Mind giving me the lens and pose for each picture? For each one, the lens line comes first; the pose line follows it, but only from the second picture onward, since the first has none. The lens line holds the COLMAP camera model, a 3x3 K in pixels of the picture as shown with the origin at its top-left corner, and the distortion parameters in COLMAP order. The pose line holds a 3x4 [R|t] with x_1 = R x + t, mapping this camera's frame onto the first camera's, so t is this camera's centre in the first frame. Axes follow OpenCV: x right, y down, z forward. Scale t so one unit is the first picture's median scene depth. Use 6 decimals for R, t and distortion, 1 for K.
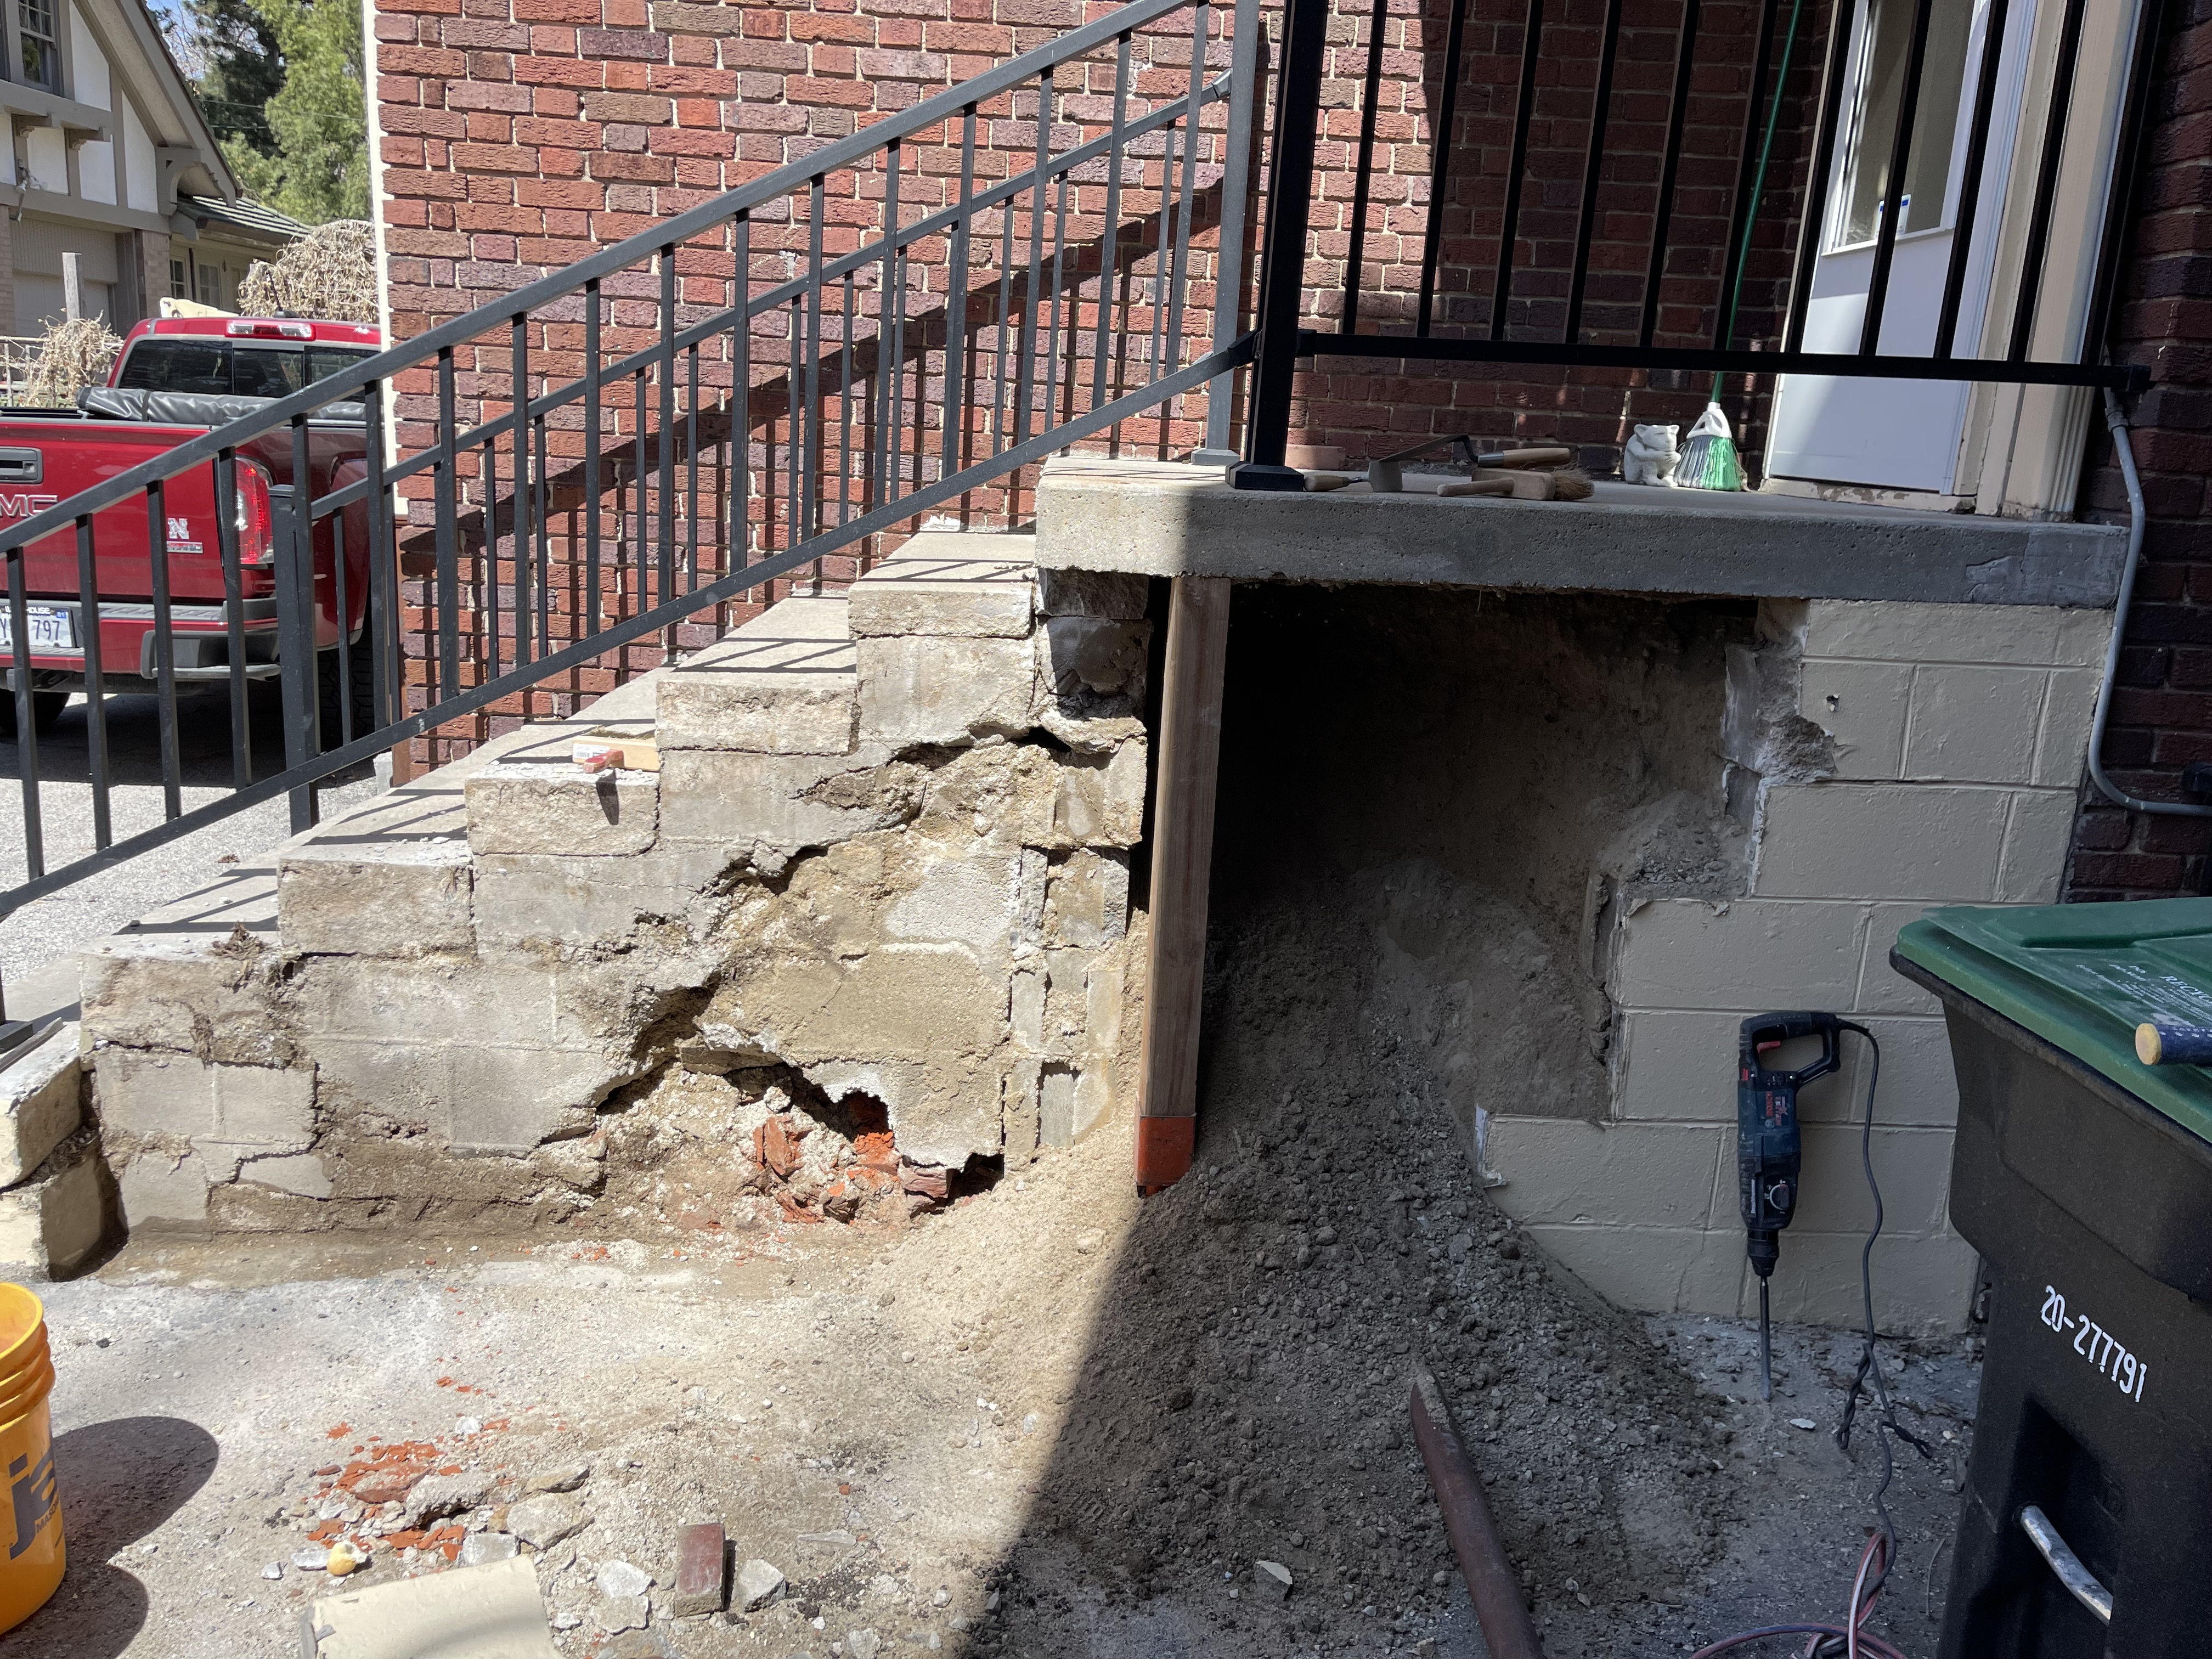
lens RADIAL K [[1533.7, 0, 1106.0], [0, 1533.7, 829.5], [0, 0, 1]] dist [0.076693, -0.092597]
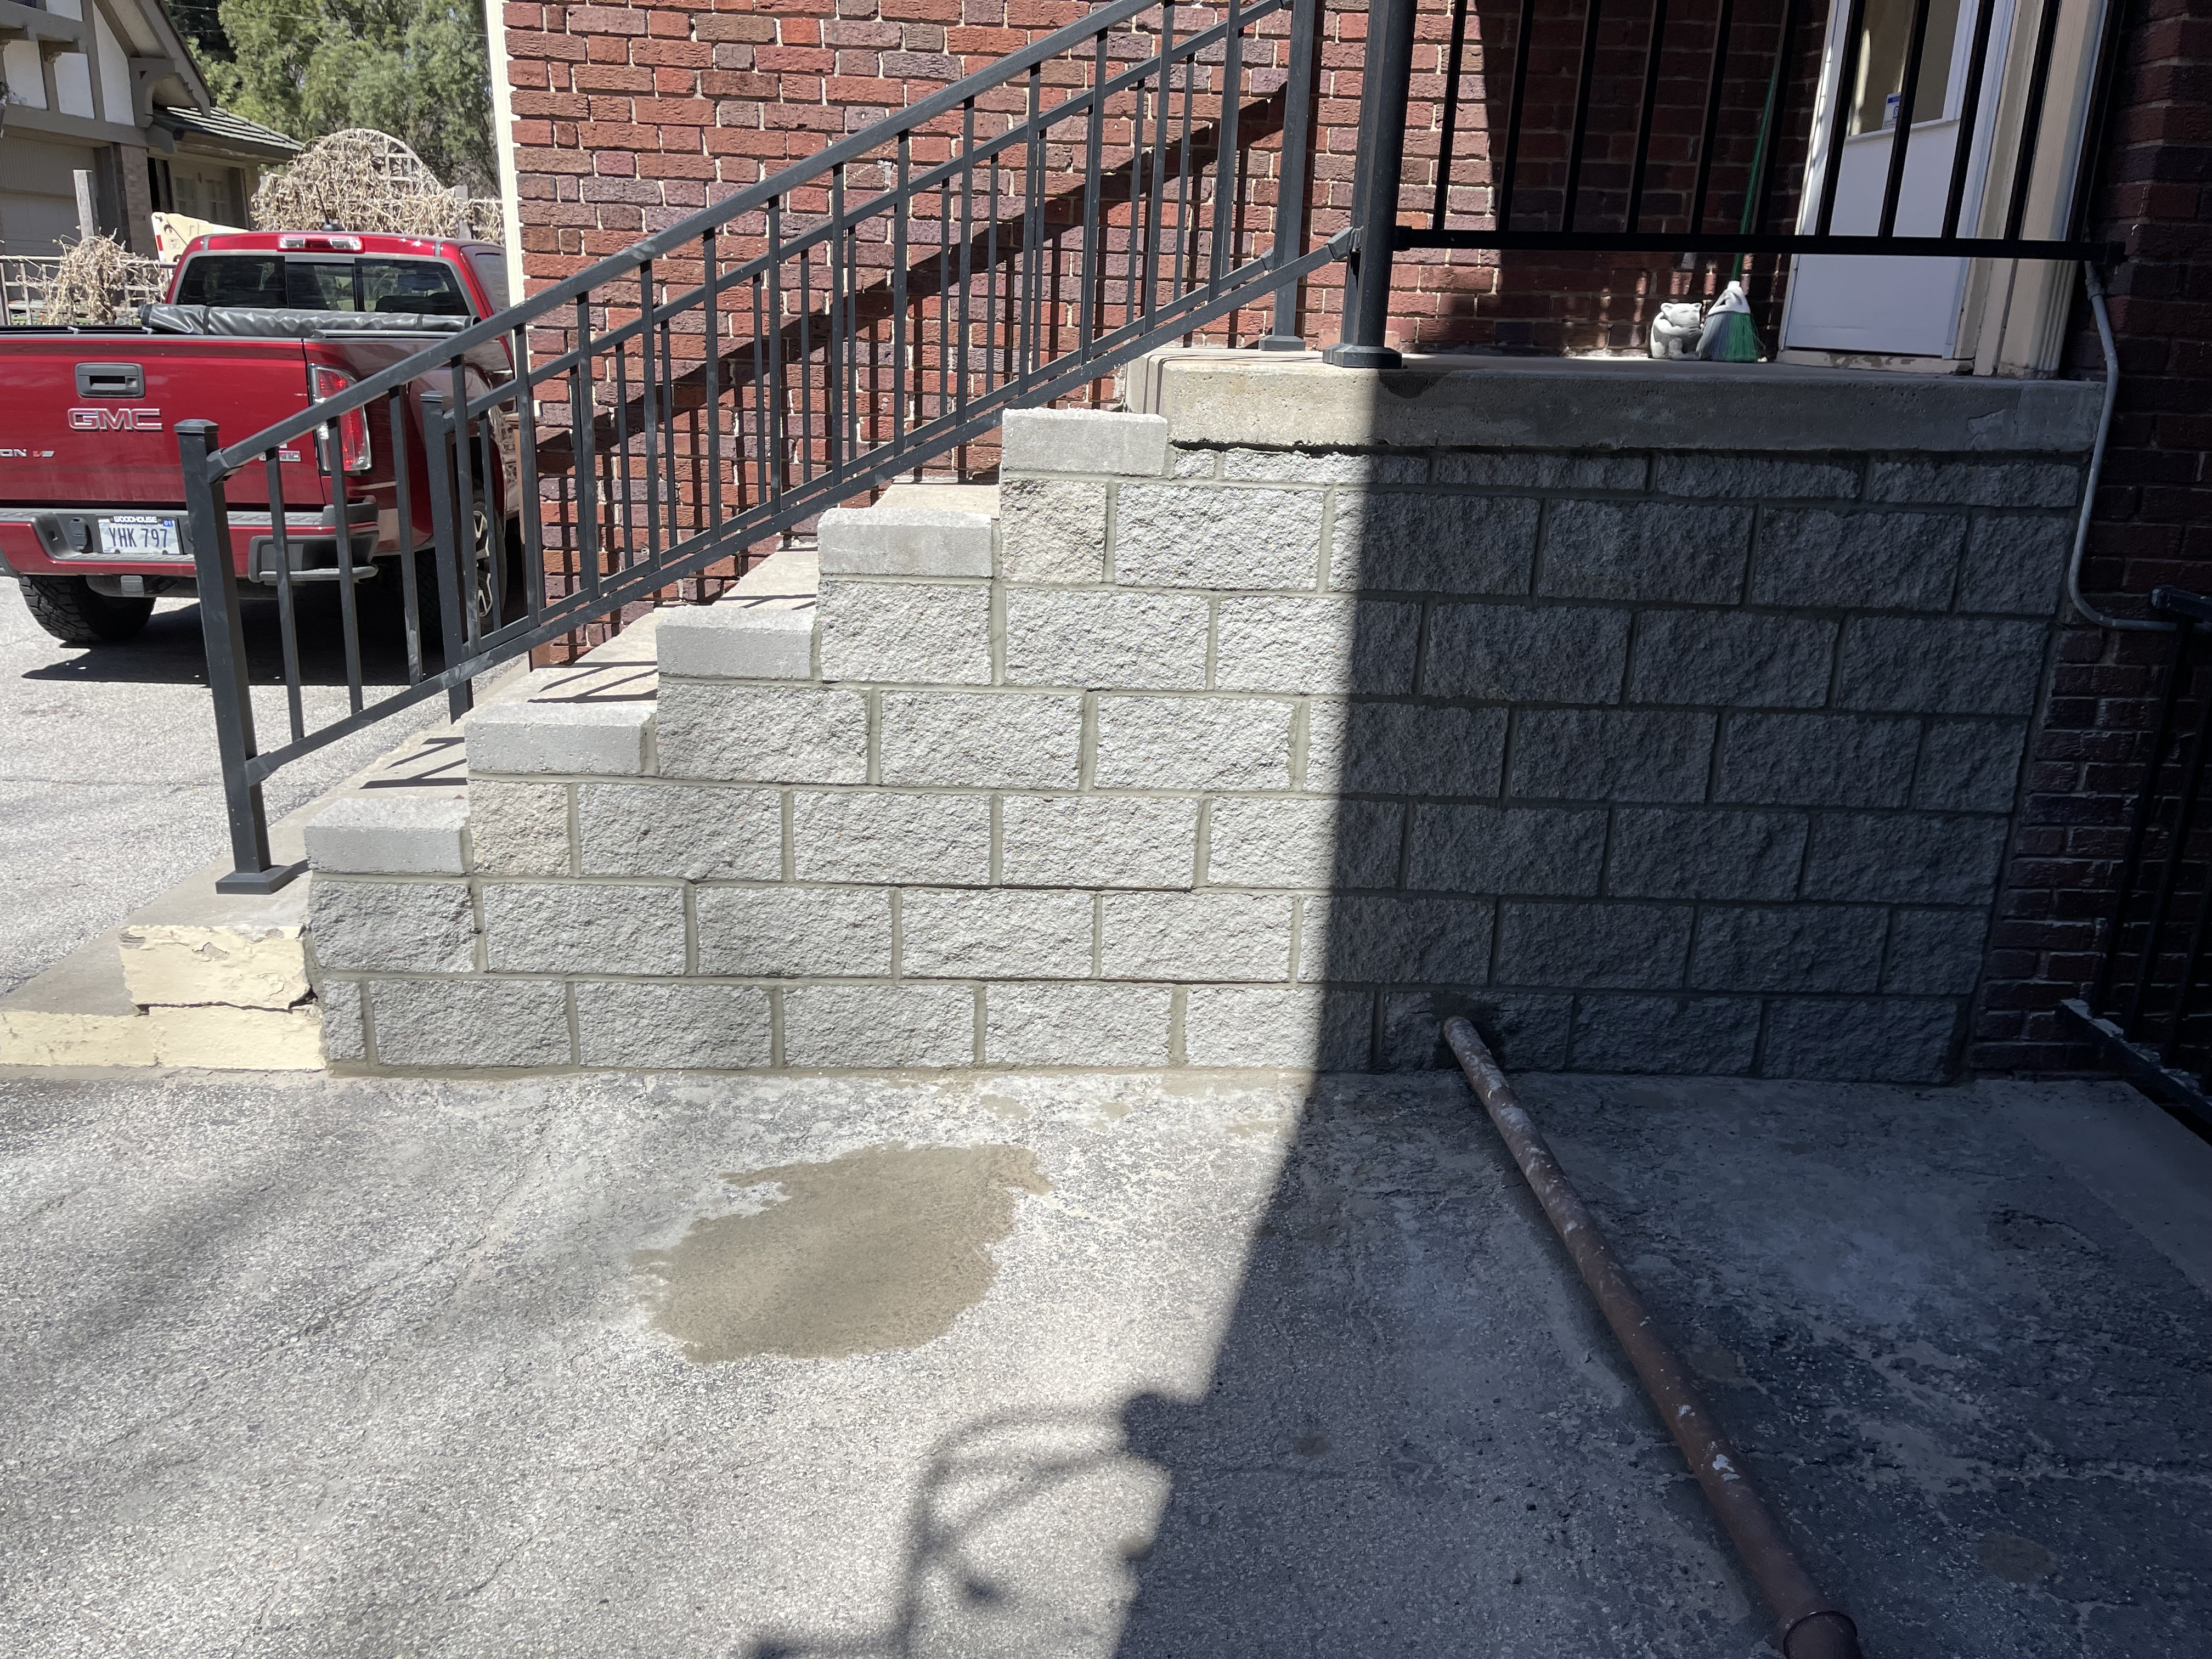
lens RADIAL K [[1533.7, 0, 1106.0], [0, 1533.7, 829.5], [0, 0, 1]] dist [0.076693, -0.092597]
pose [[0.999474, -0.029116, 0.014258, -0.080173], [0.028166, 0.997628, 0.062809, 0.031058], [-0.016053, -0.062374, 0.997924, -0.117447]]
